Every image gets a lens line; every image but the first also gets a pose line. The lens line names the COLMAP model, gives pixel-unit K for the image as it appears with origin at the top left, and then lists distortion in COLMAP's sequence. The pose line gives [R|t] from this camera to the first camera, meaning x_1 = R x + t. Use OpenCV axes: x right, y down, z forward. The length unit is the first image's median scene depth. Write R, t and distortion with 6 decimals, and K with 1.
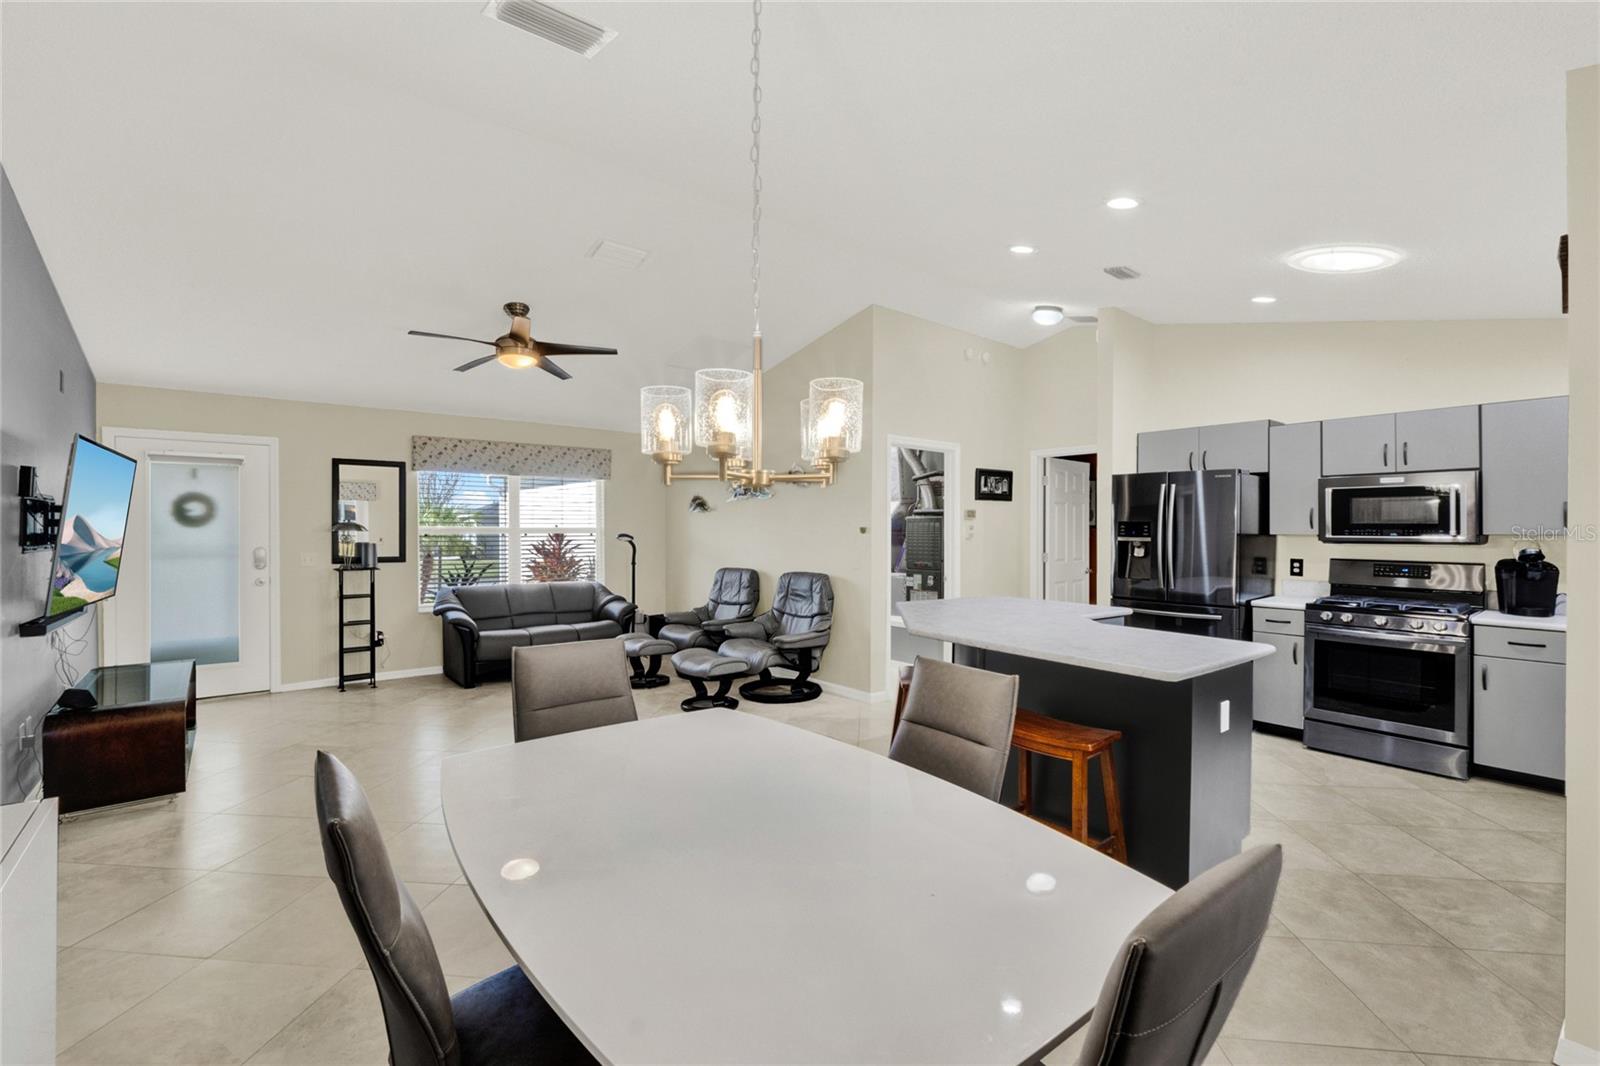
lens RADIAL K [[686.4, 0, 802.7], [0, 686.4, 530.4], [0, 0, 1]] dist [-0.012136, -0.000399]
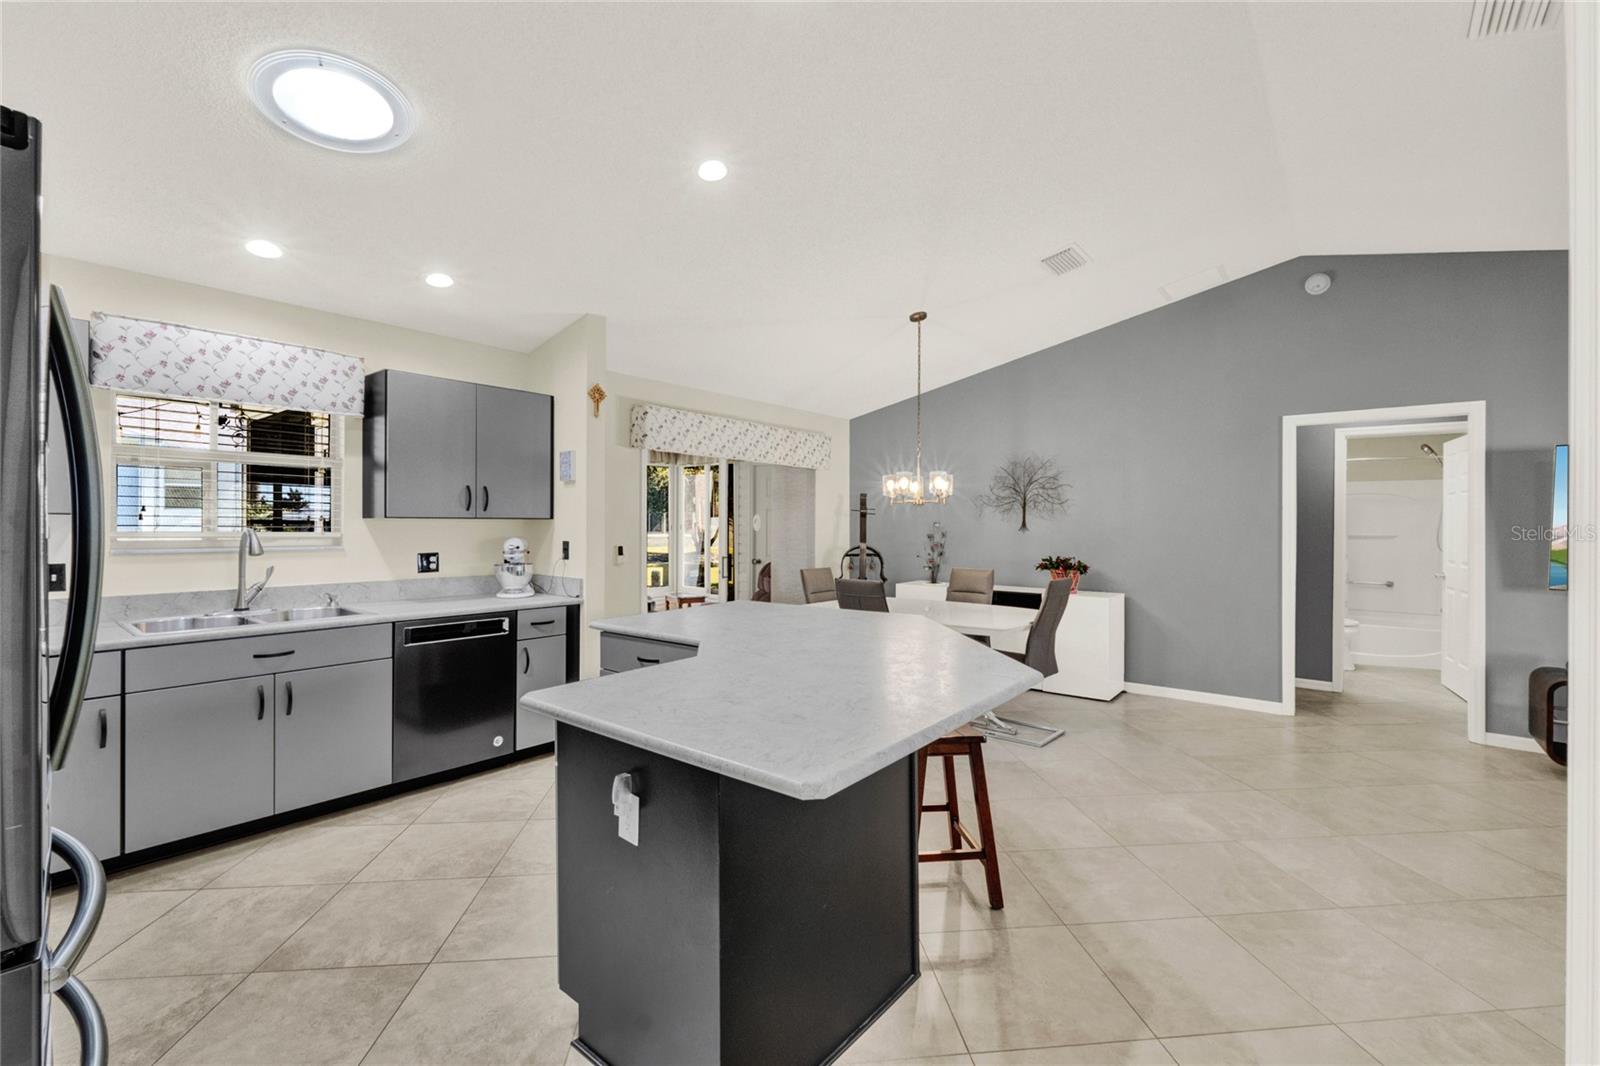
lens RADIAL K [[686.4, 0, 806.3], [0, 686.4, 521.0], [0, 0, 1]] dist [-0.002353, -0.000376]
pose [[-0.977849, -0.007313, -0.209183, 0.310870], [-0.008265, 0.999959, 0.003677, 0.003159], [0.209147, 0.005325, -0.977870, 1.141366]]
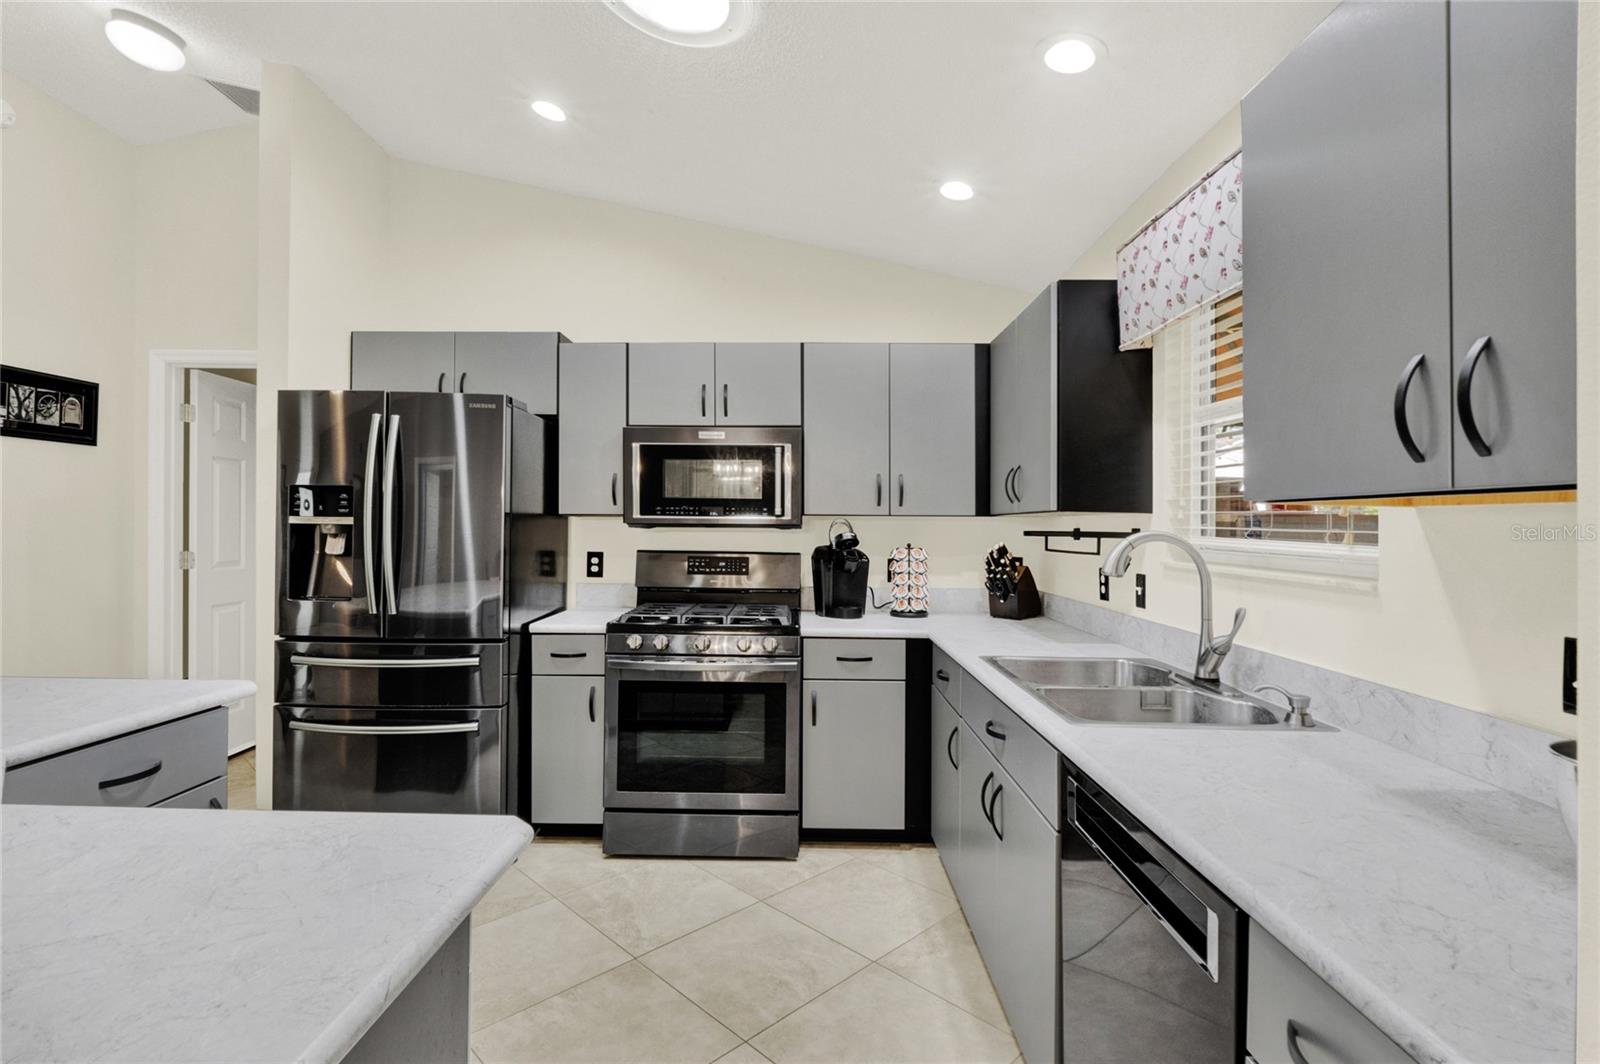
lens RADIAL K [[753.6, 0, 795.3], [0, 753.6, 530.2], [0, 0, 1]] dist [0.000711, 0.000433]
pose [[0.634053, -0.001150, 0.773289, 0.258726], [-0.005057, 0.999971, 0.005633, 0.014271], [-0.773273, -0.007482, 0.634029, 0.353838]]
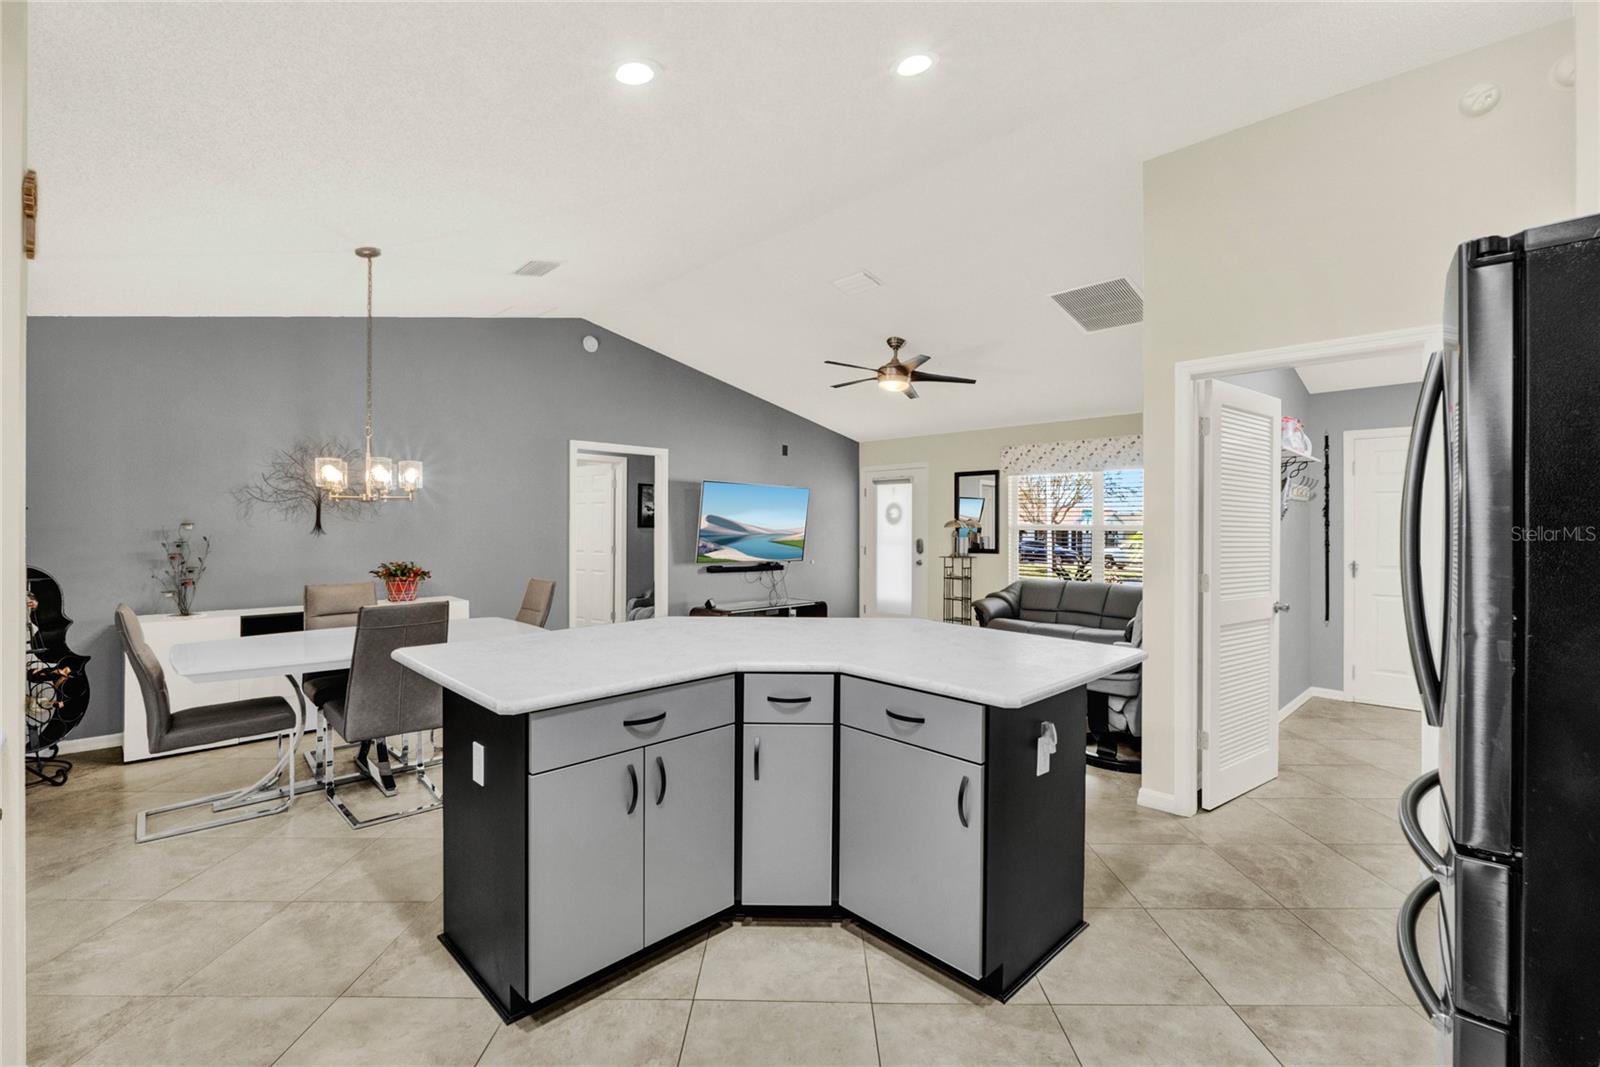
lens RADIAL K [[702.2, 0, 801.7], [0, 702.2, 522.5], [0, 0, 1]] dist [-0.003025, -0.000843]
pose [[0.101515, -0.007759, -0.994804, 0.718885], [-0.010092, 0.999910, -0.008829, 0.006964], [0.994783, 0.010935, 0.101427, 0.640093]]
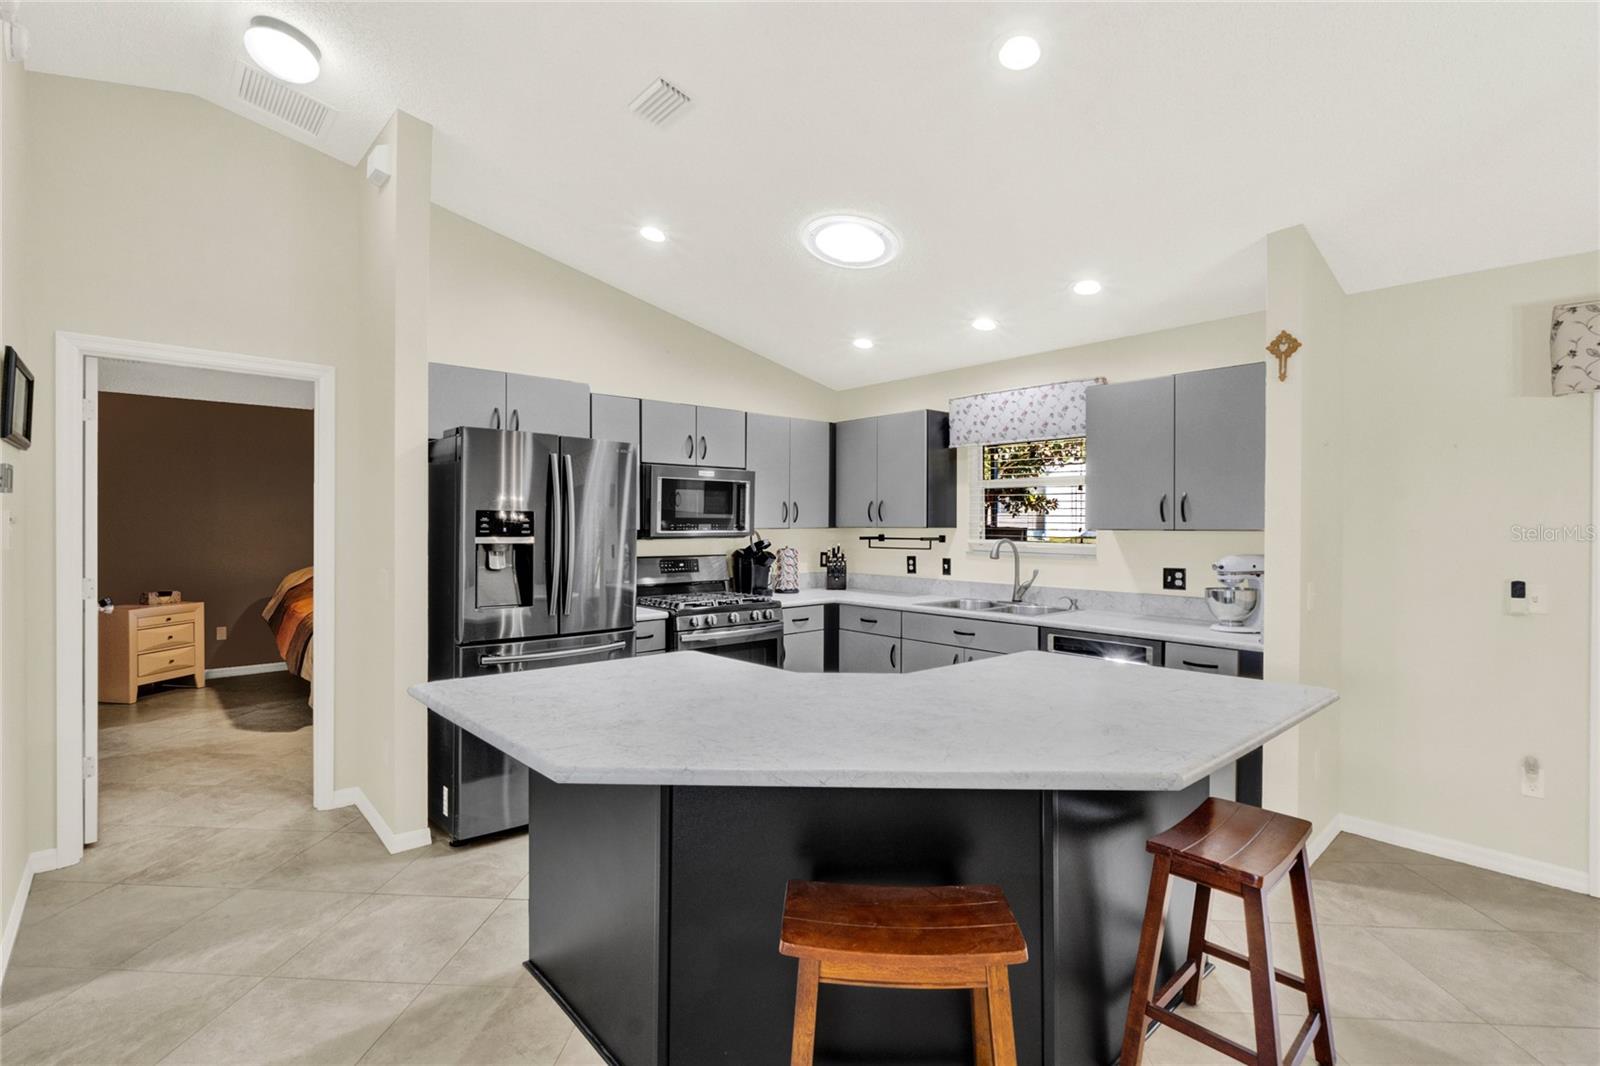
lens RADIAL K [[733.7, 0, 799.6], [0, 733.7, 527.3], [0, 0, 1]] dist [-0.005960, 0.000088]
pose [[-0.054044, -0.005203, 0.998525, -0.157098], [0.002393, 0.999983, 0.005340, -0.001259], [-0.998536, 0.002678, -0.054031, 0.730885]]
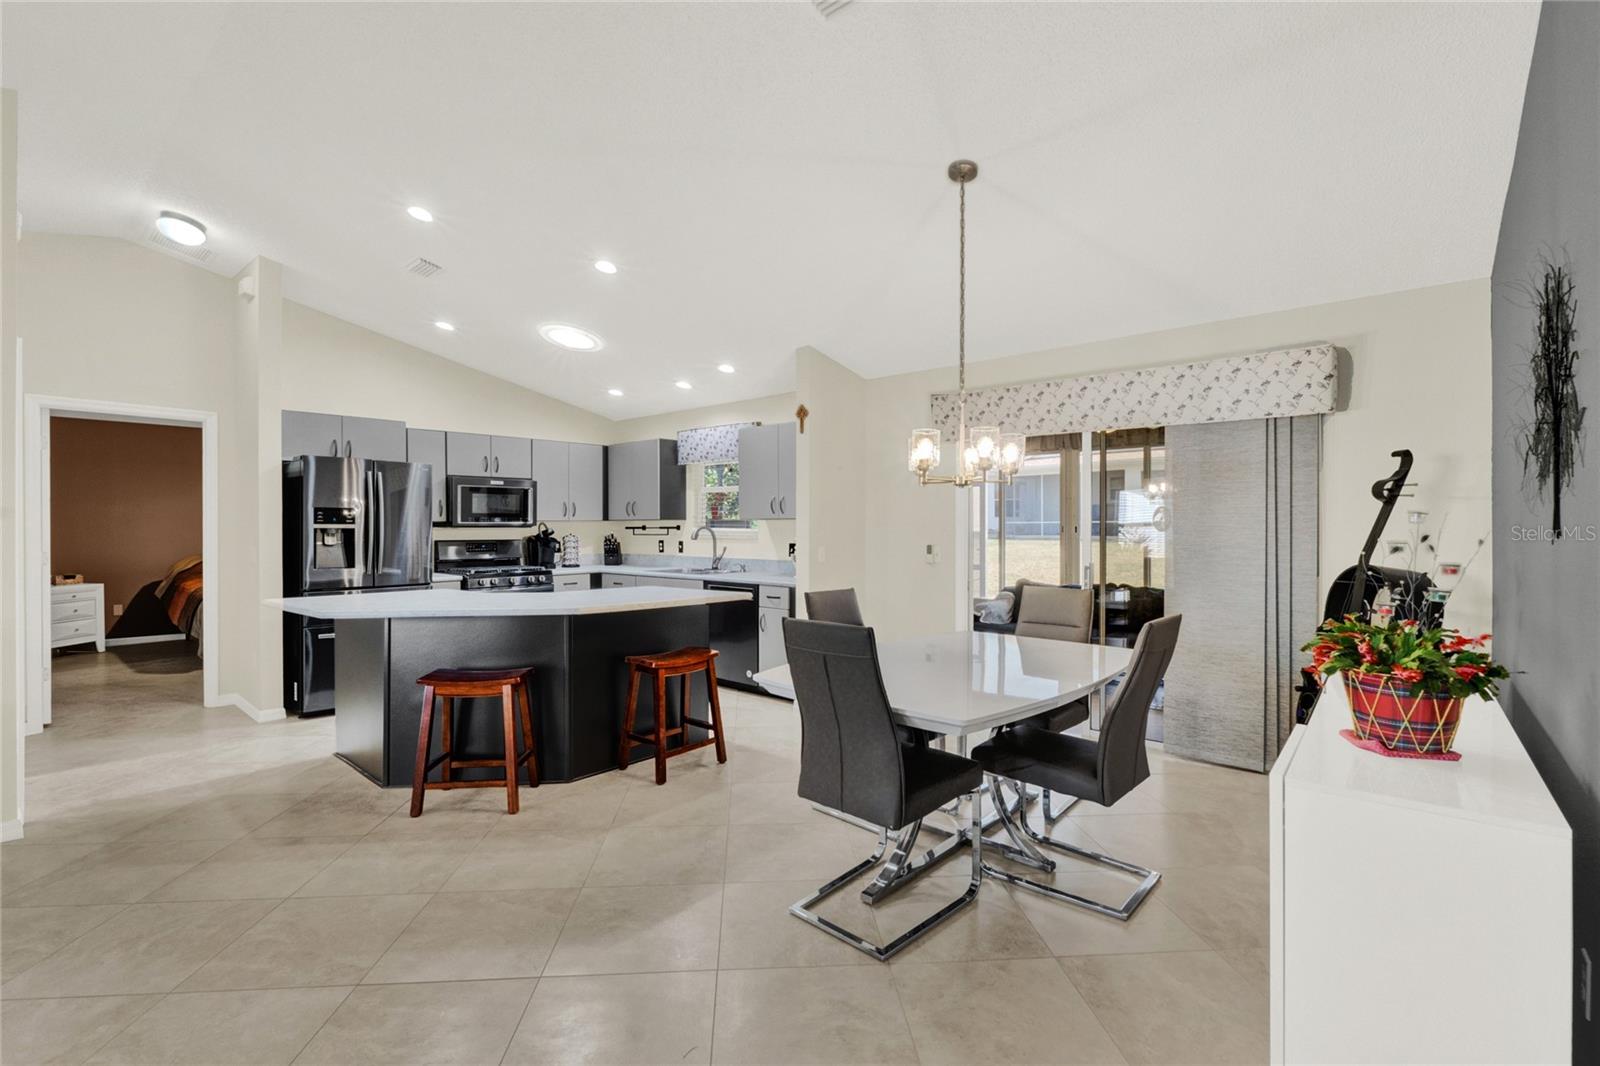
lens RADIAL K [[709.3, 0, 799.3], [0, 709.3, 529.6], [0, 0, 1]] dist [-0.003197, -0.000408]
pose [[-0.175247, -0.007527, 0.984496, -0.561527], [0.007260, 0.999934, 0.008937, 0.012660], [-0.984498, 0.008714, -0.175181, 0.504373]]
